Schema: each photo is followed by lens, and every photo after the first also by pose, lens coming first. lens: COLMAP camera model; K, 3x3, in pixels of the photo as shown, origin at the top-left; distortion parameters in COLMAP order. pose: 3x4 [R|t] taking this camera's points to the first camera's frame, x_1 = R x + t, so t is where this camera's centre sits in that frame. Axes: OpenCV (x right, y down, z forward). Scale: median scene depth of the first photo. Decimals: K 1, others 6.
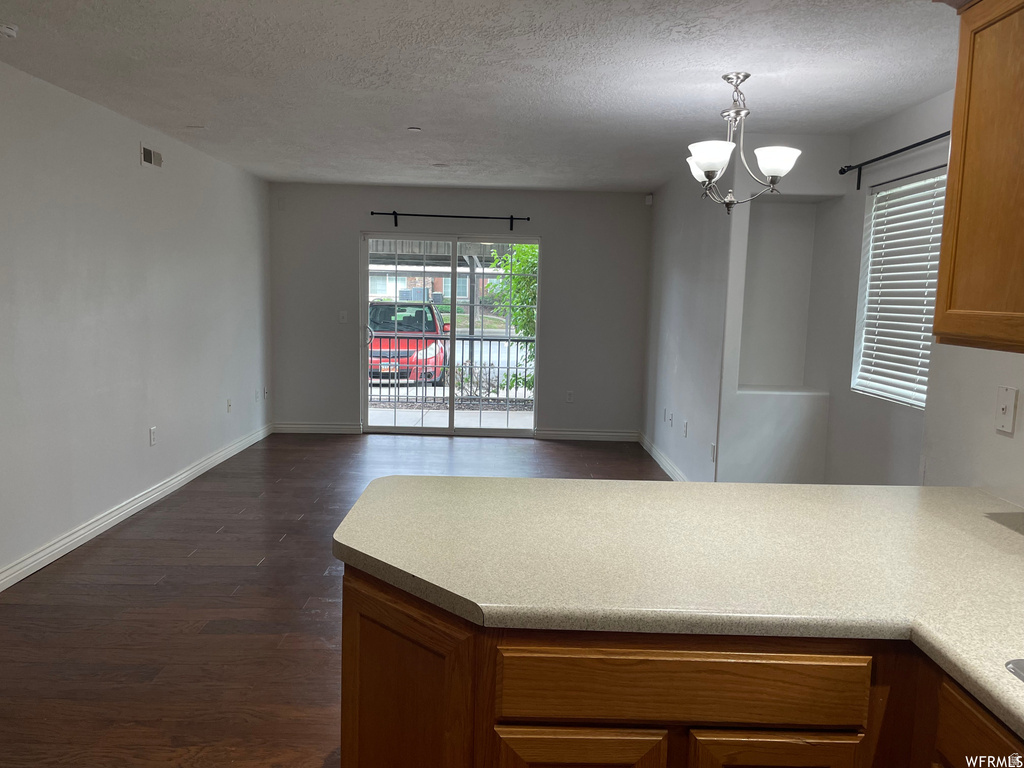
lens RADIAL K [[785.5, 0, 512.0], [0, 785.5, 384.0], [0, 0, 1]] dist [0.059433, -0.000802]
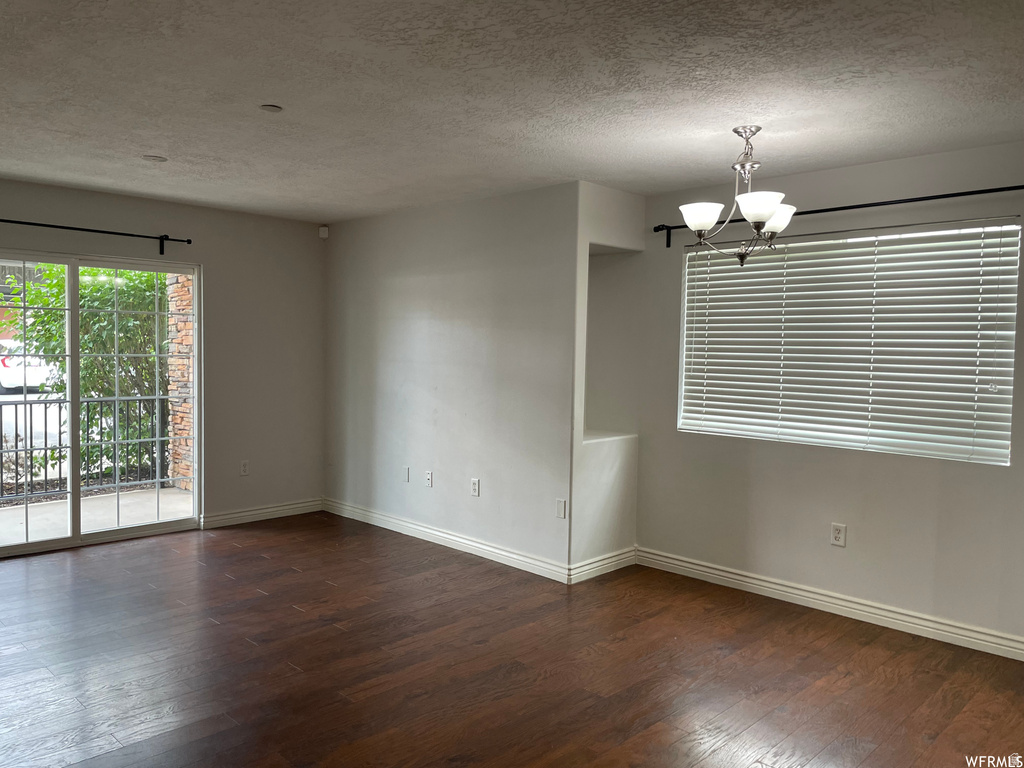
lens RADIAL K [[785.5, 0, 512.0], [0, 785.5, 384.0], [0, 0, 1]] dist [0.059433, -0.000802]
pose [[0.706151, -0.046013, 0.706564, -0.490872], [0.079813, 0.996699, -0.014859, -0.057578], [-0.703548, 0.066885, 0.707493, 0.394269]]
